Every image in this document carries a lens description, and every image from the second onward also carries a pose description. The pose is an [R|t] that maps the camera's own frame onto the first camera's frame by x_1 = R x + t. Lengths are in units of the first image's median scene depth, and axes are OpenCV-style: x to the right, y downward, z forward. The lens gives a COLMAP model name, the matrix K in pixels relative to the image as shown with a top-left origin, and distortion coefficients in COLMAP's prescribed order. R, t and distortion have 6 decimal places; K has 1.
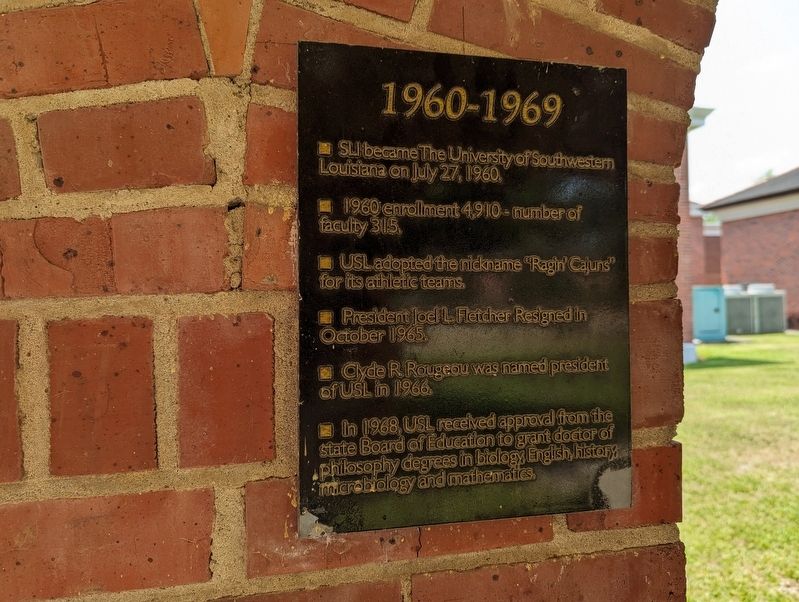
lens RADIAL K [[571.1, 0, 397.8], [0, 571.1, 299.6], [0, 0, 1]] dist [0.031659, -0.042000]
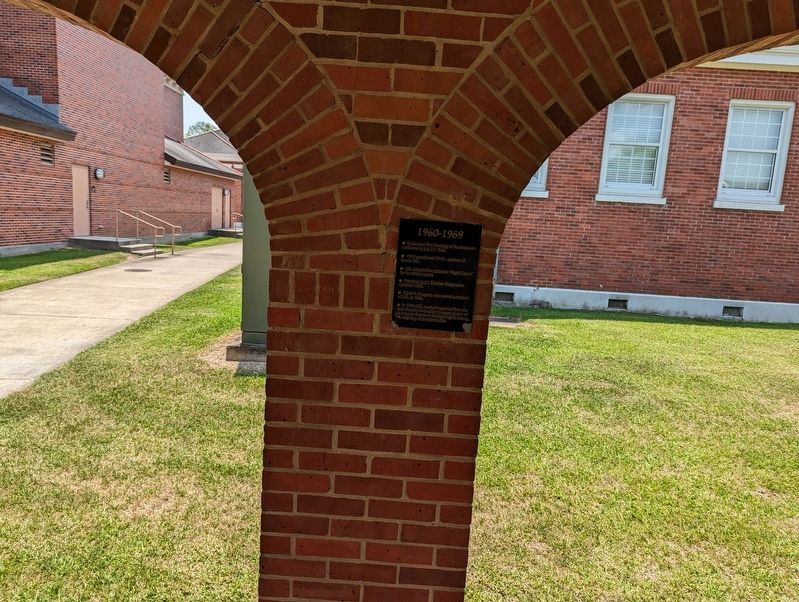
lens RADIAL K [[571.1, 0, 393.9], [0, 571.1, 300.1], [0, 0, 1]] dist [0.031659, -0.042000]
pose [[0.969183, 0.116132, -0.217251, 0.808281], [-0.084731, 0.985249, 0.148675, -0.473837], [0.231312, -0.125685, 0.964727, -3.339501]]
